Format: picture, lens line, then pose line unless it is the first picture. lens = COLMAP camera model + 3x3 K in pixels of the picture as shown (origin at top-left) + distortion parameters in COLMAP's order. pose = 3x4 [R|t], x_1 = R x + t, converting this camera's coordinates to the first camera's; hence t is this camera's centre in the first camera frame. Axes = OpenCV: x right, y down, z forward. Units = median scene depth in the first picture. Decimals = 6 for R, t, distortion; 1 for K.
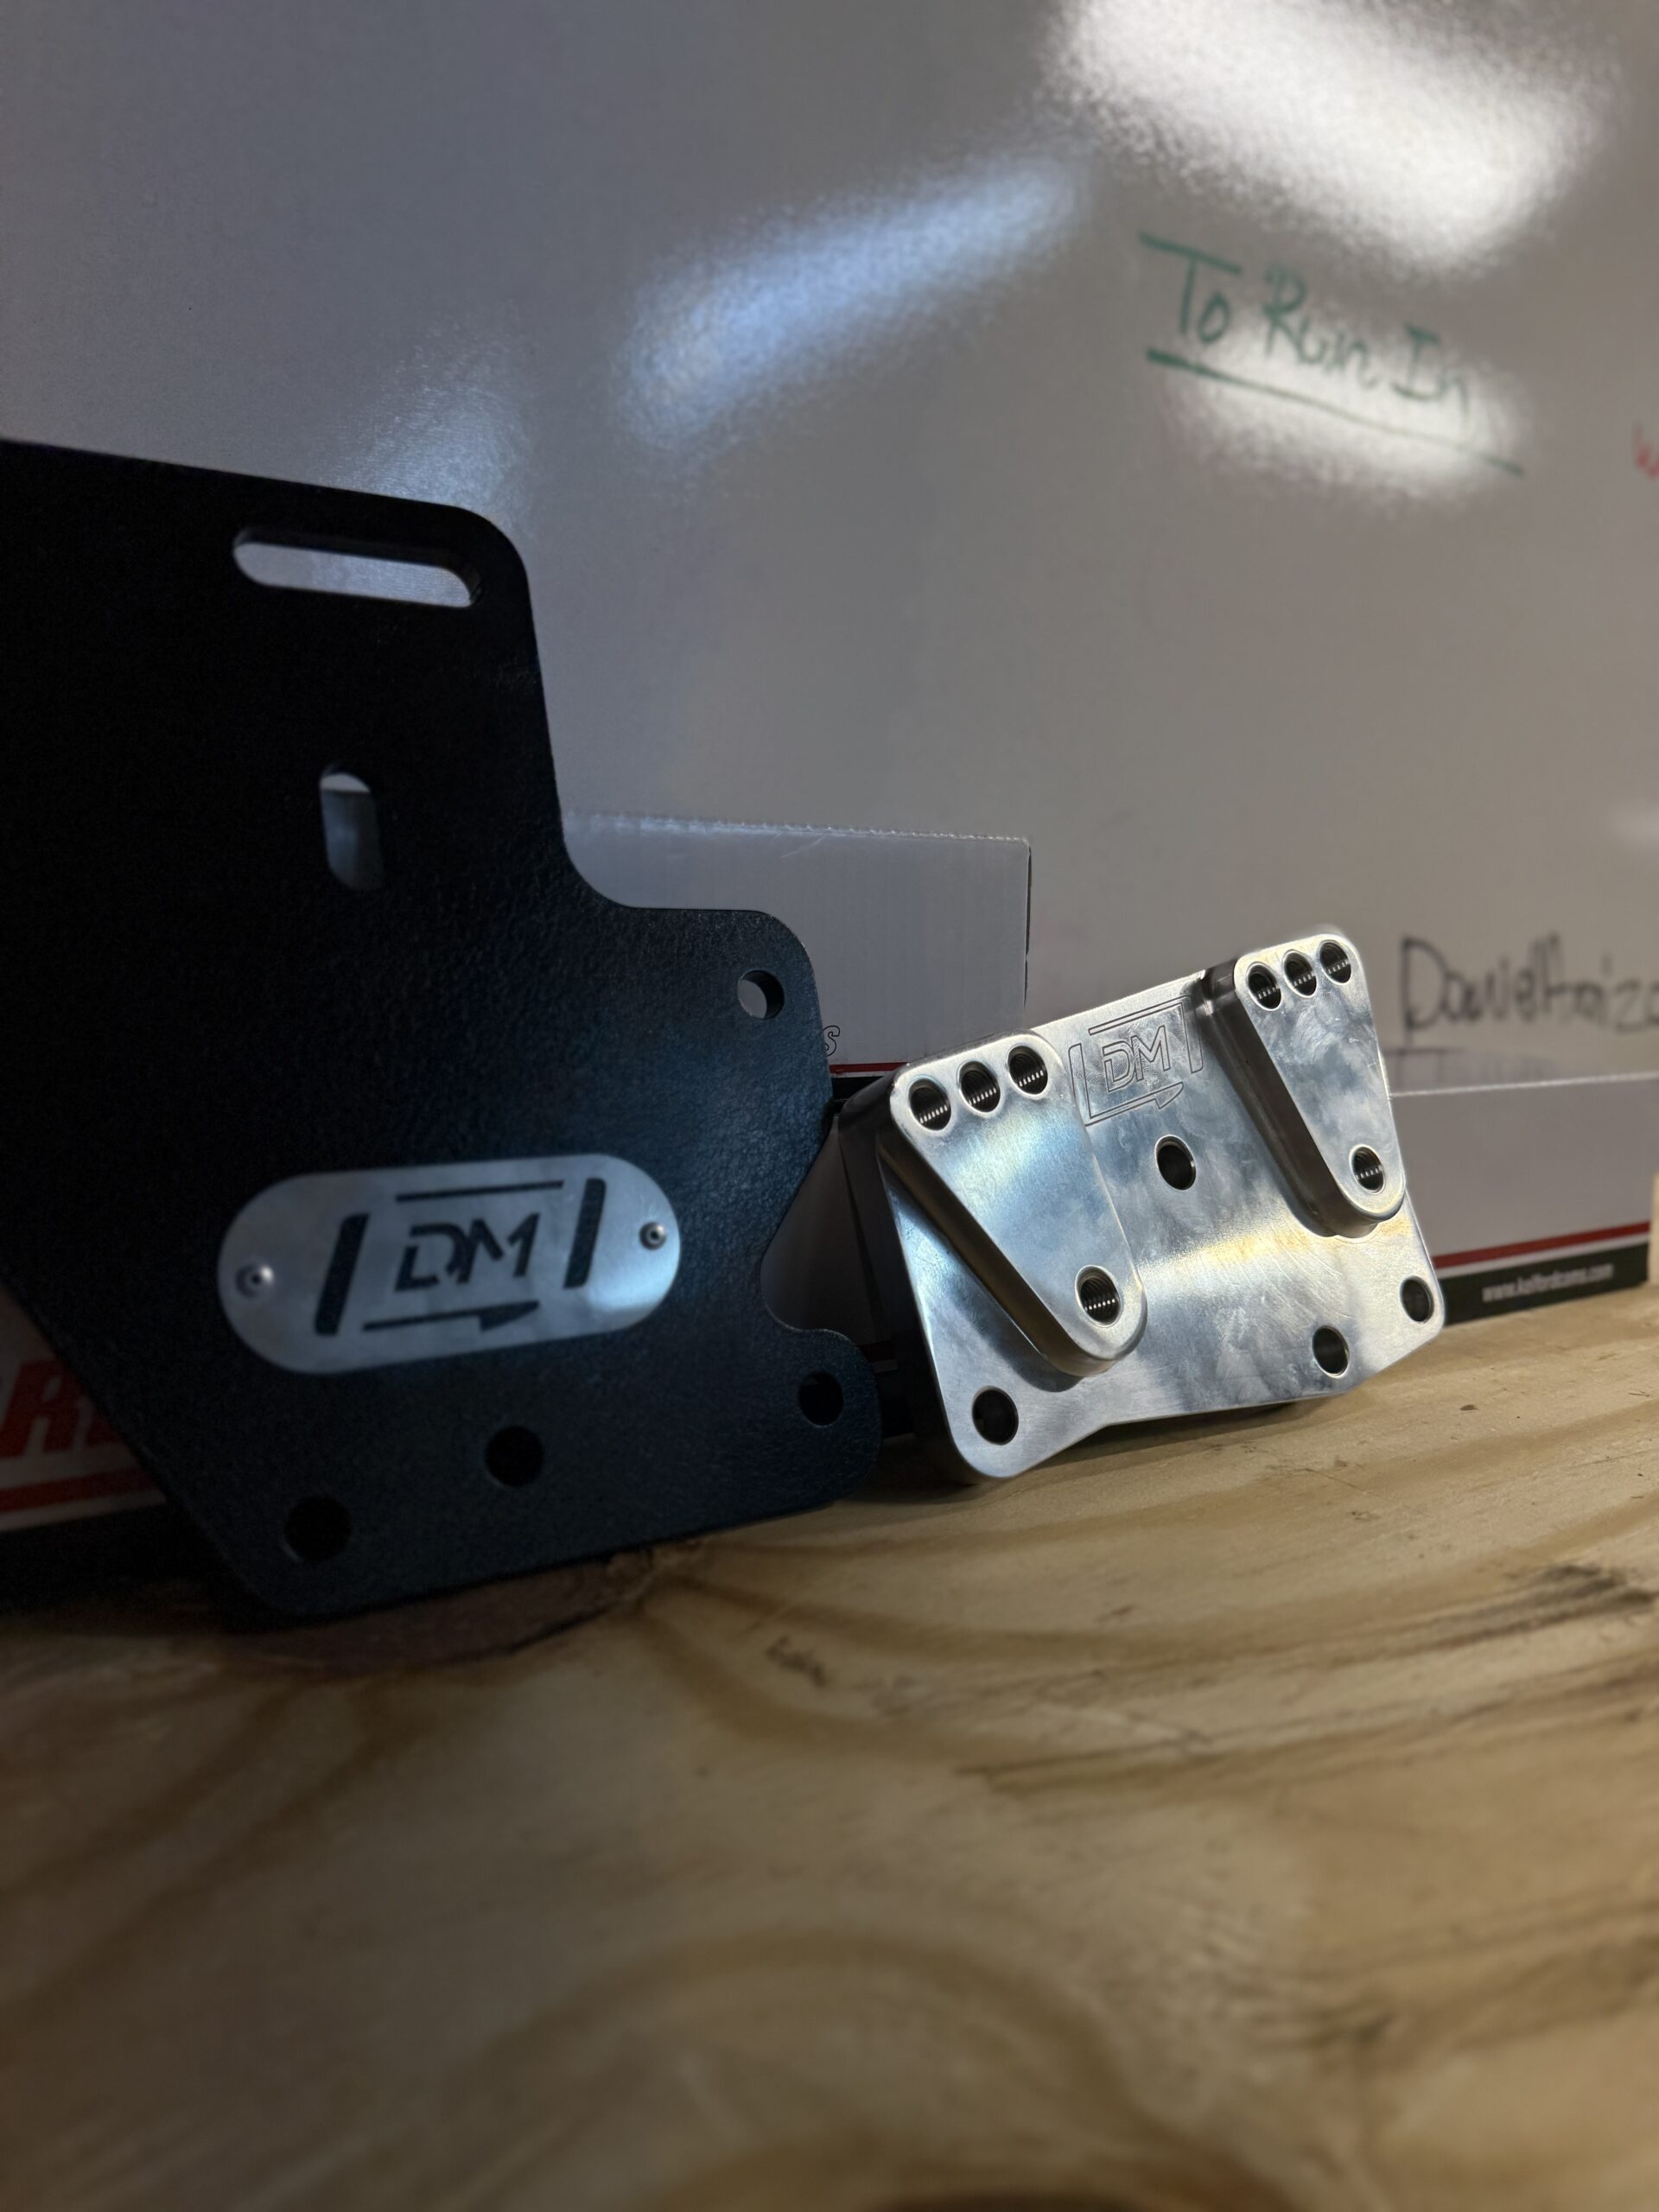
lens RADIAL K [[1541.6, 0, 829.5], [0, 1541.6, 1106.0], [0, 0, 1]] dist [0.004663, 0.002275]
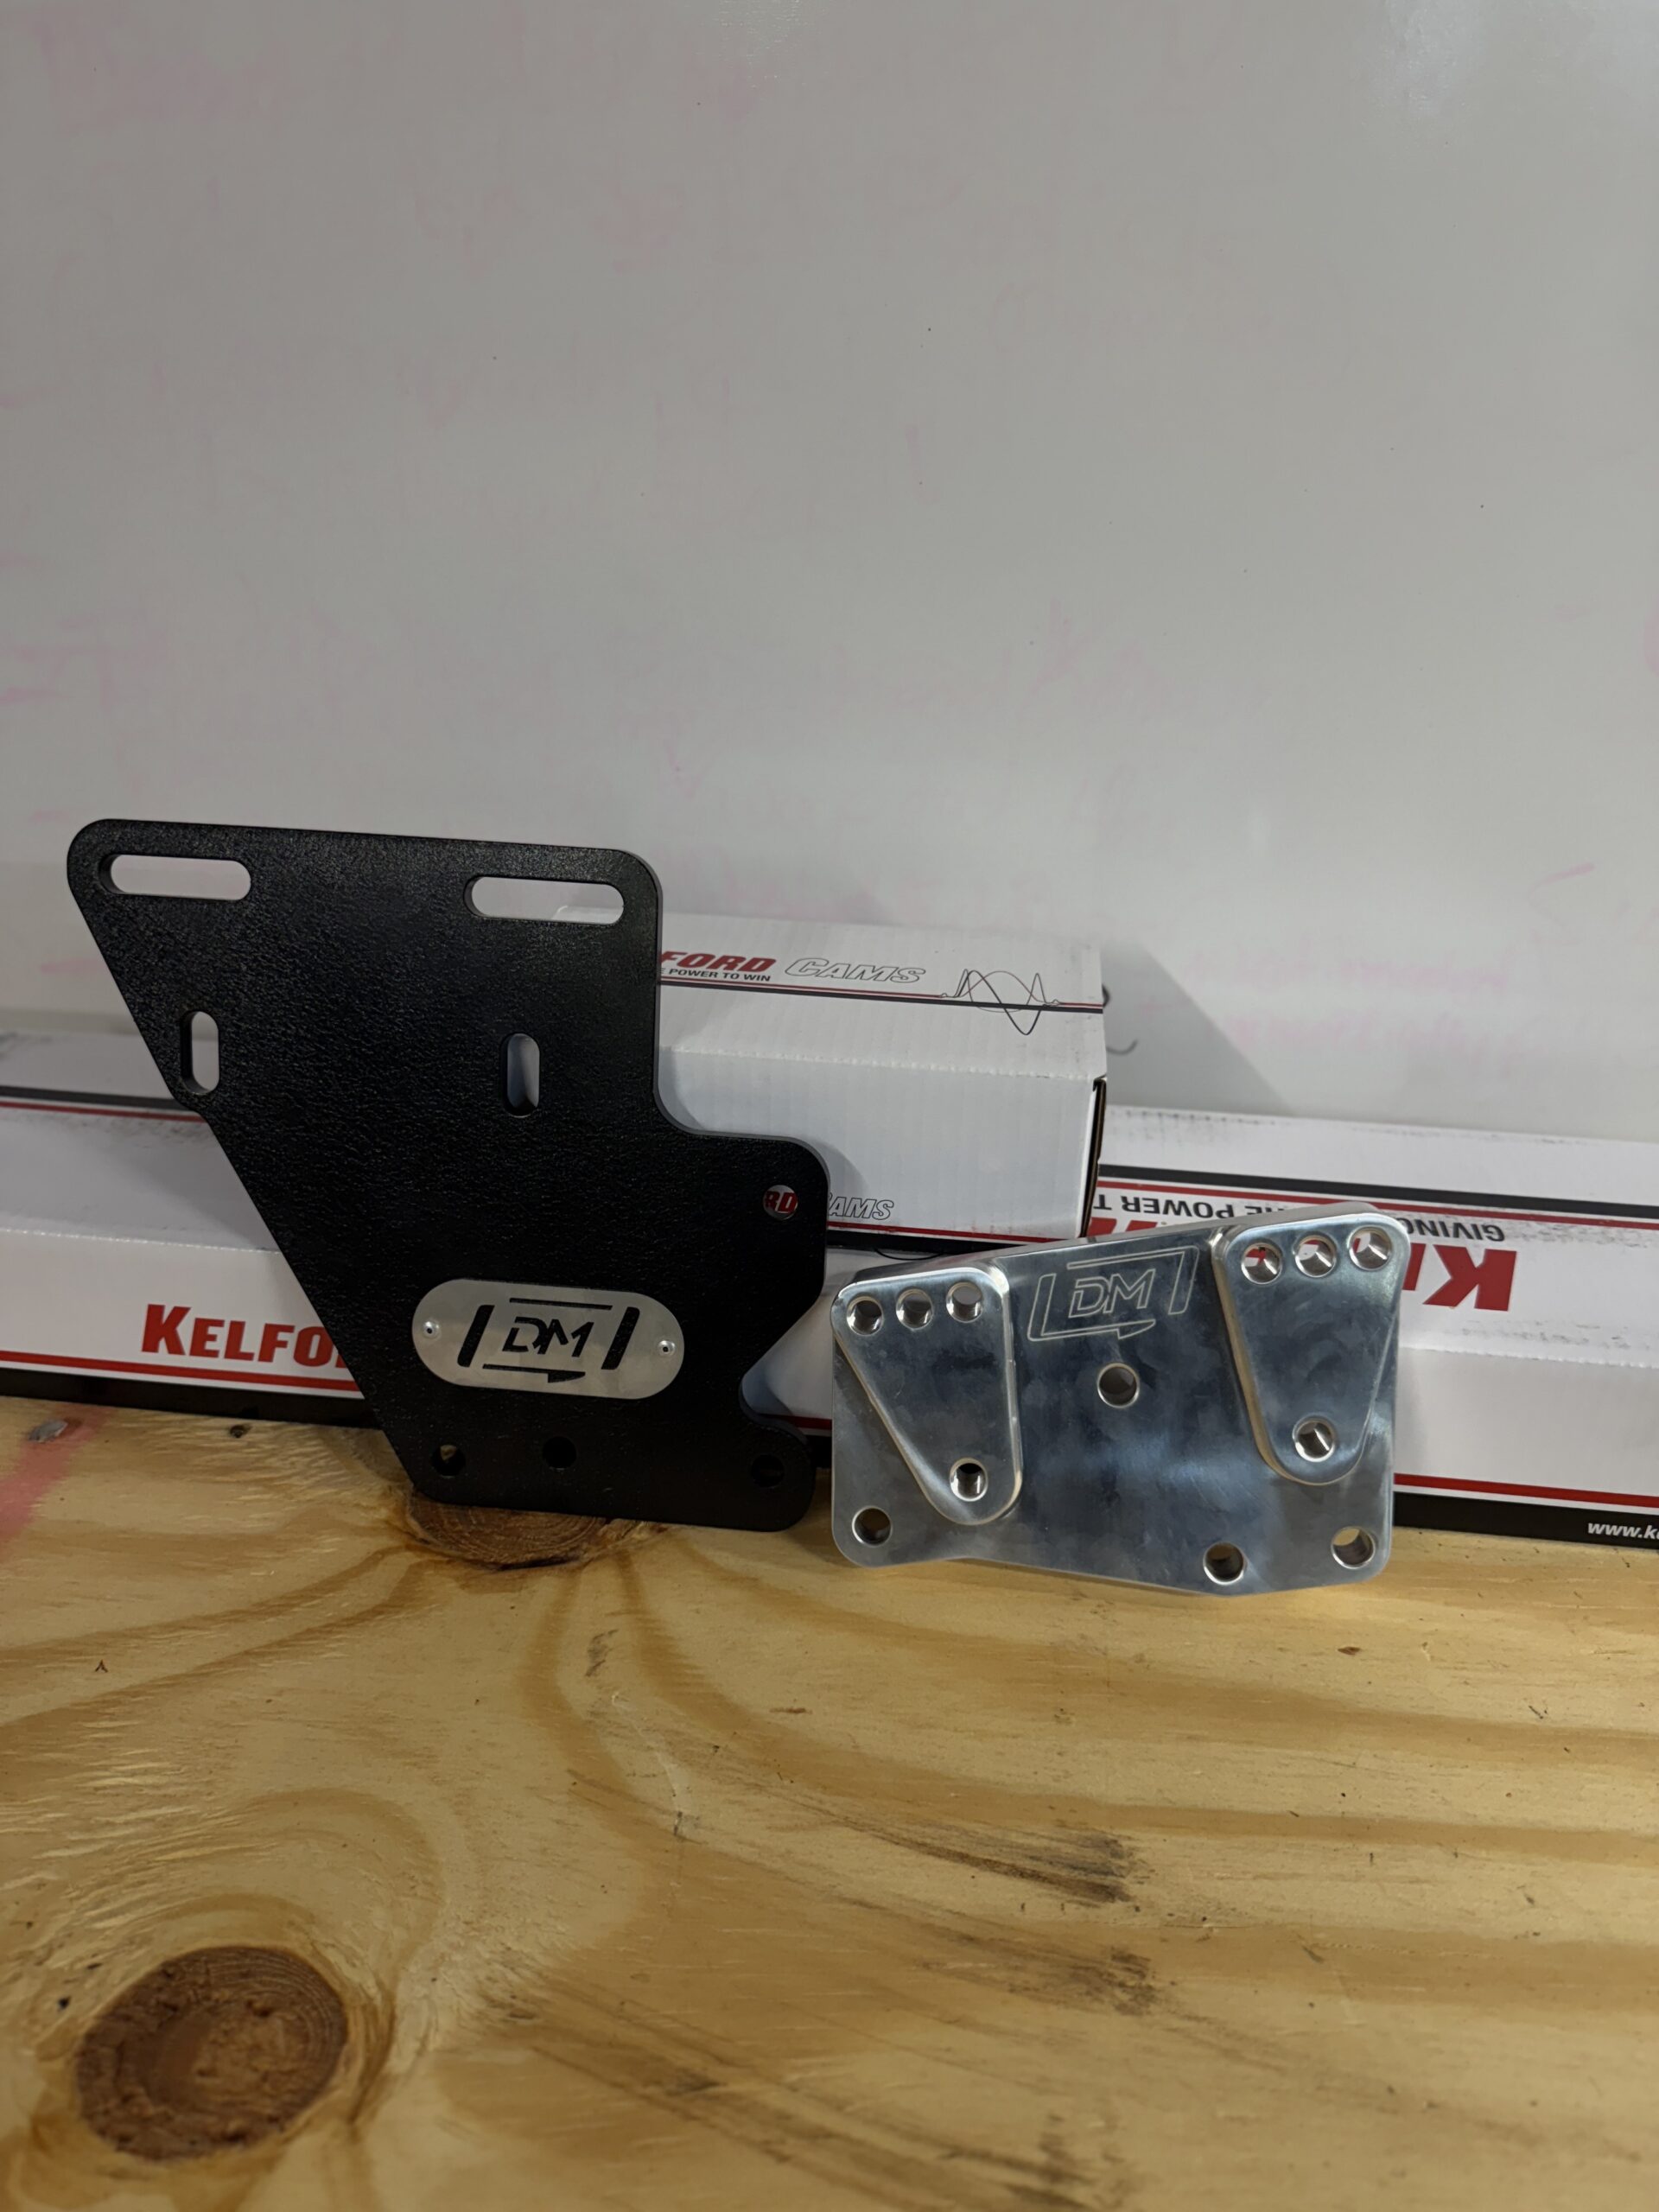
lens RADIAL K [[1541.6, 0, 829.5], [0, 1541.6, 1106.0], [0, 0, 1]] dist [0.004663, 0.002275]
pose [[0.770249, 0.295960, -0.564911, 0.894160], [-0.067284, 0.918566, 0.389500, -0.826889], [0.634184, -0.262002, 0.727438, 0.039011]]
